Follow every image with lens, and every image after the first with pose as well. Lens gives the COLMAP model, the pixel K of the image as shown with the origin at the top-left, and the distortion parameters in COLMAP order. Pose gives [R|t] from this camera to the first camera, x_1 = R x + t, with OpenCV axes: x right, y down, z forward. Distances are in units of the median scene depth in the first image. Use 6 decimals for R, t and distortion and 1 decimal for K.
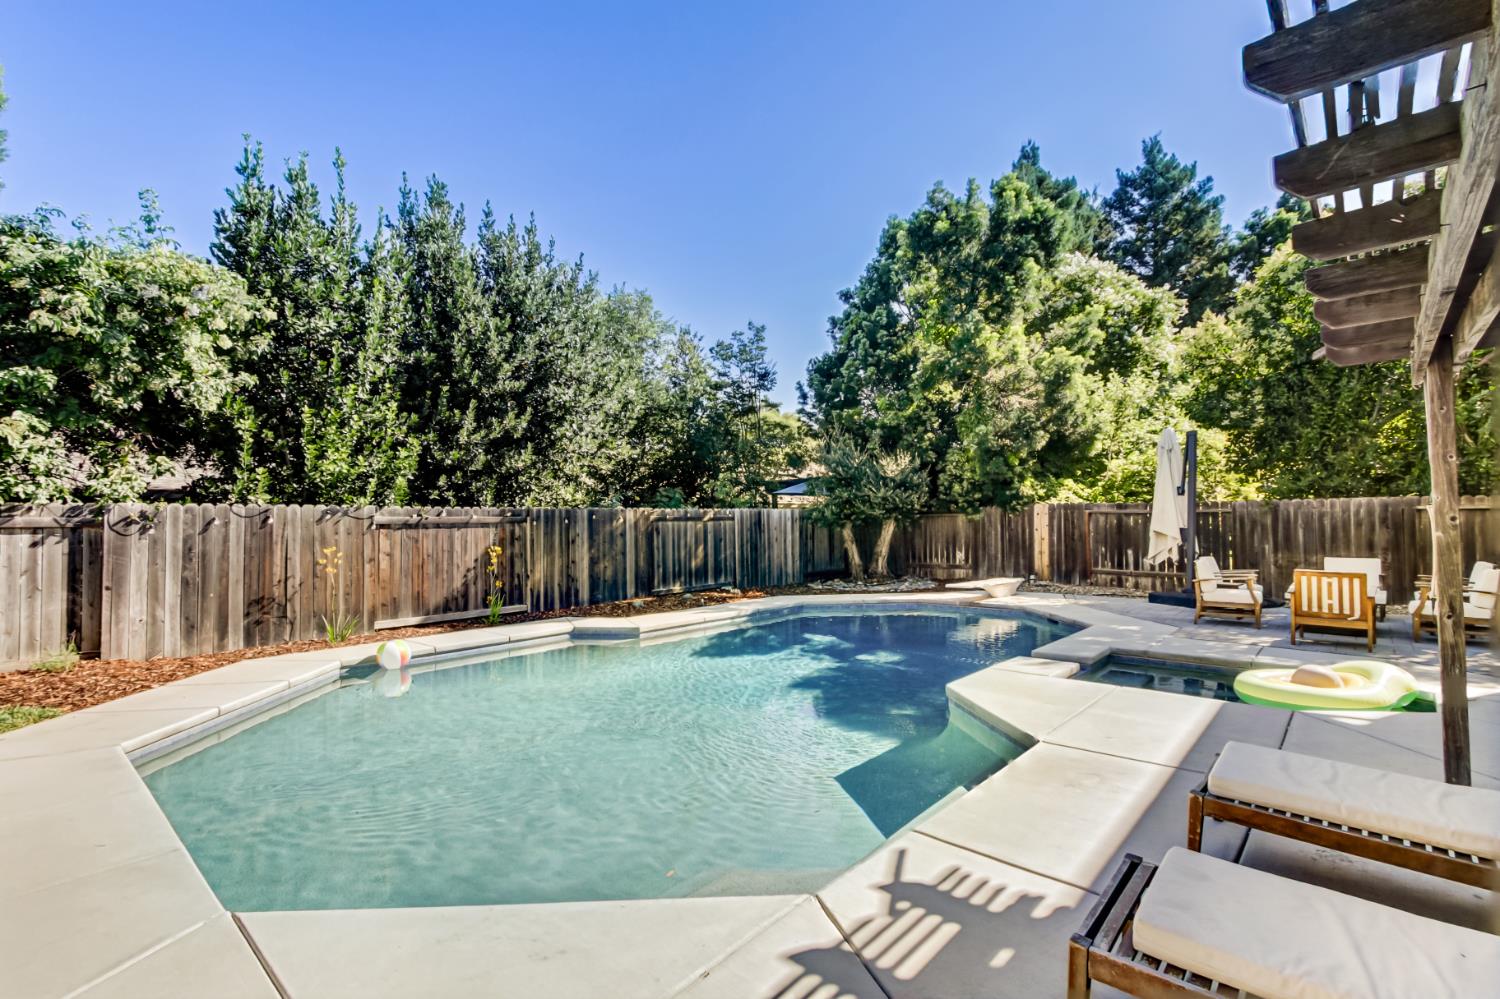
lens RADIAL K [[711.7, 0, 749.9], [0, 711.7, 503.0], [0, 0, 1]] dist [0.010398, 0.003373]
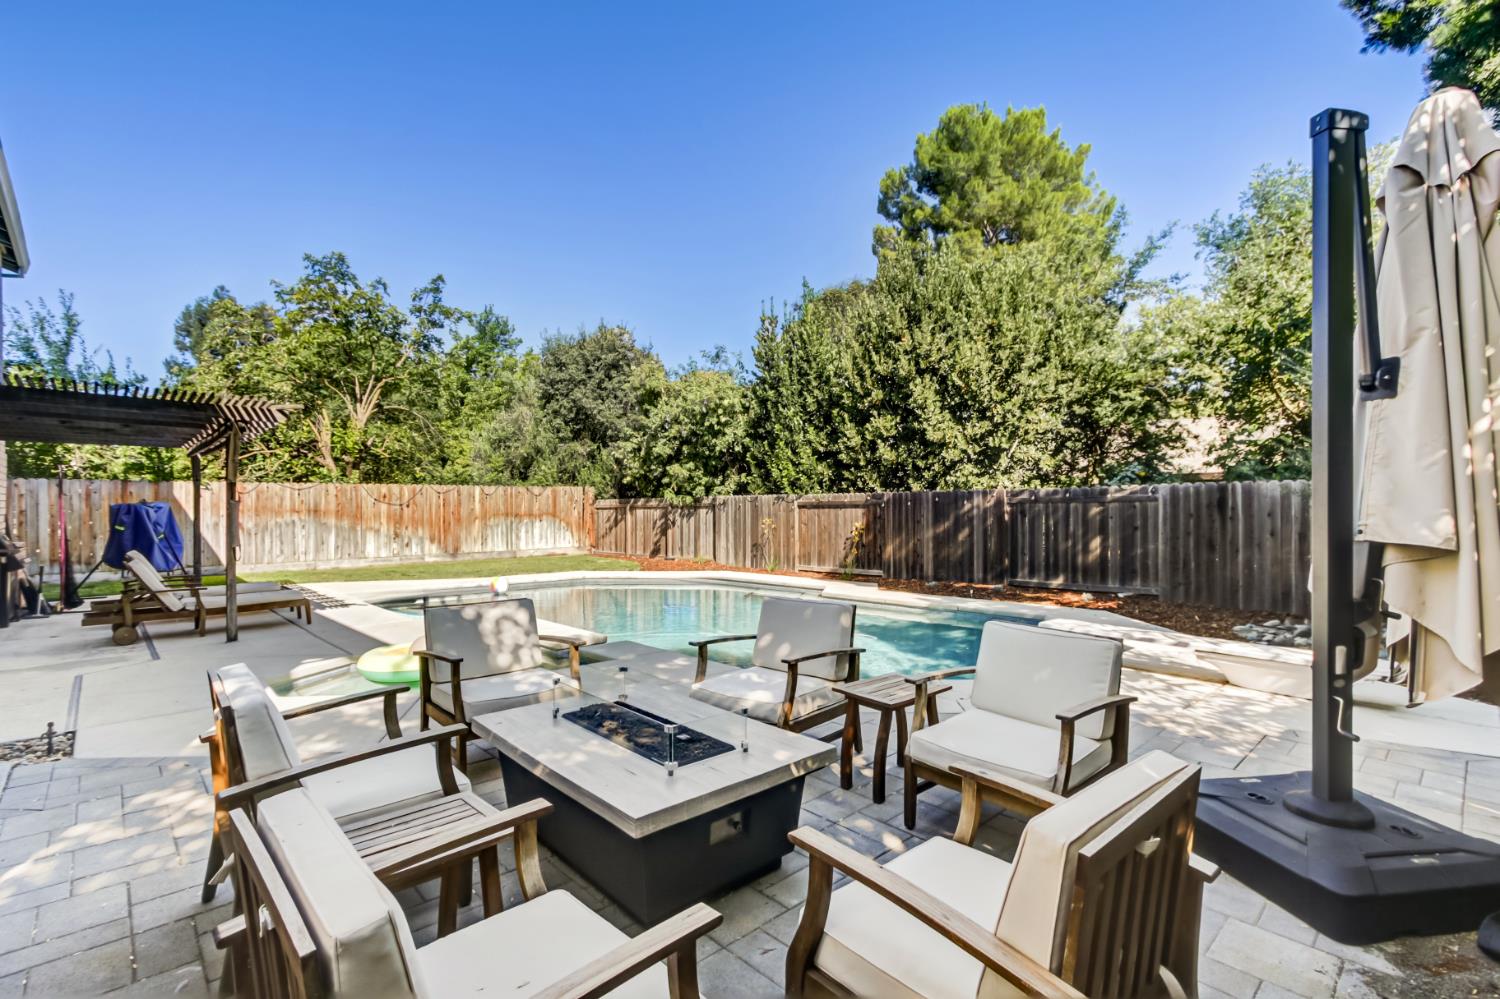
lens RADIAL K [[711.7, 0, 746.0], [0, 711.7, 510.2], [0, 0, 1]] dist [0.010398, 0.003373]
pose [[-0.077635, 0.011491, -0.996916, 0.758782], [0.026655, 0.999600, 0.009446, 0.016112], [0.996625, -0.025840, -0.077910, 0.700979]]
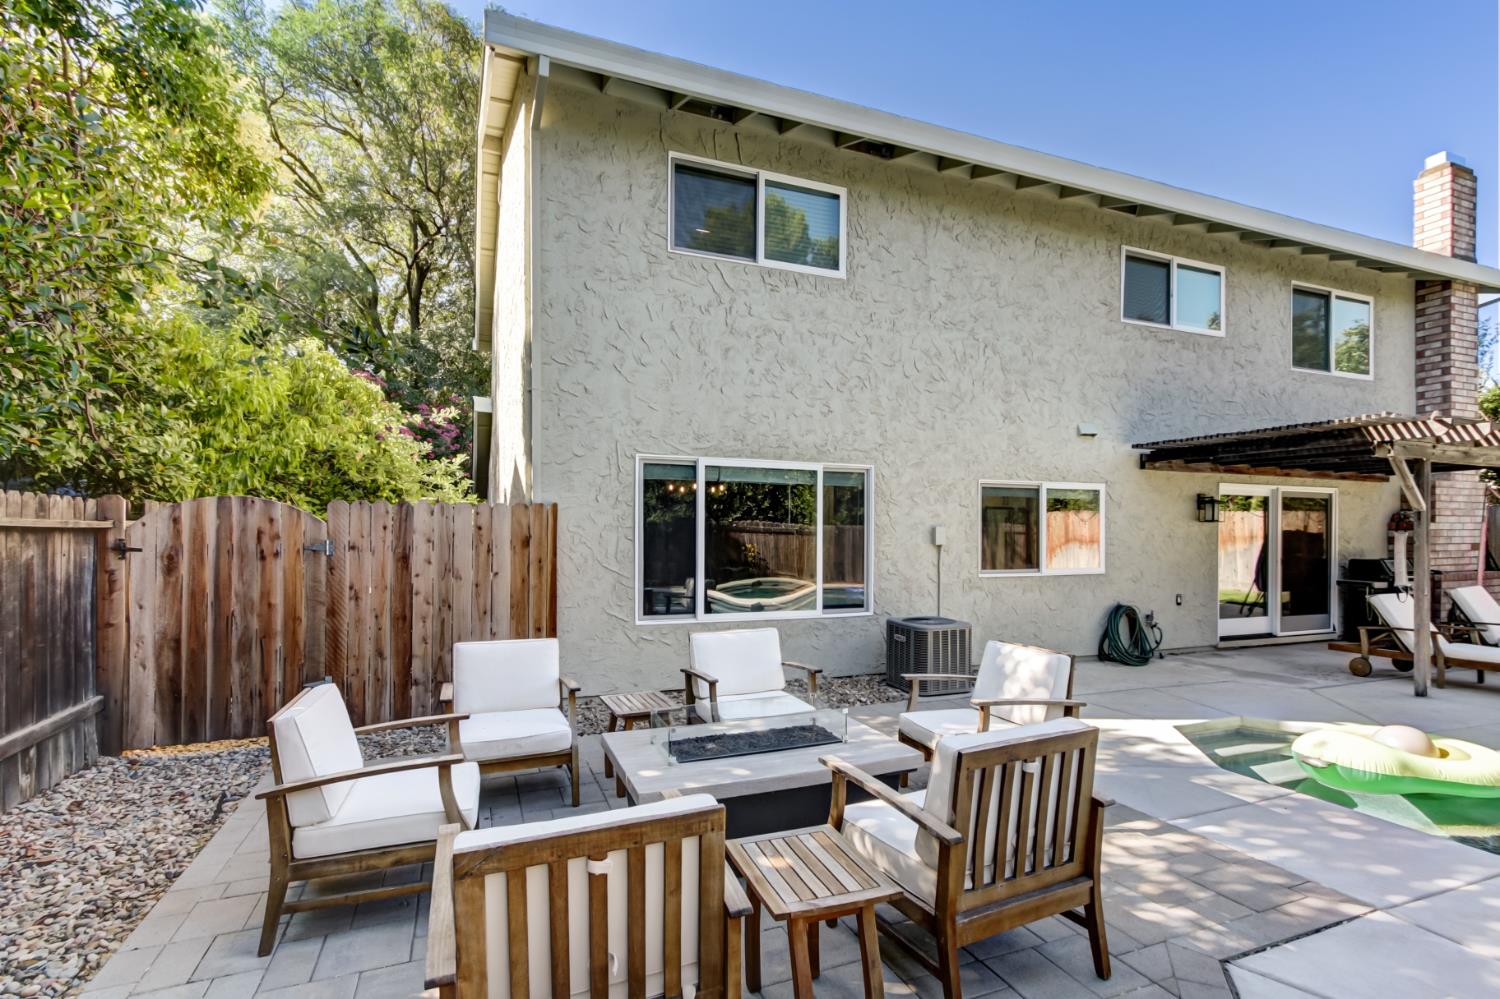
lens RADIAL K [[711.7, 0, 744.6], [0, 711.7, 531.6], [0, 0, 1]] dist [0.010398, 0.003373]
pose [[-0.904953, 0.014153, 0.425276, 0.433404], [0.001895, 0.999571, -0.029233, 0.015323], [-0.425507, -0.025648, -0.904591, 0.887395]]
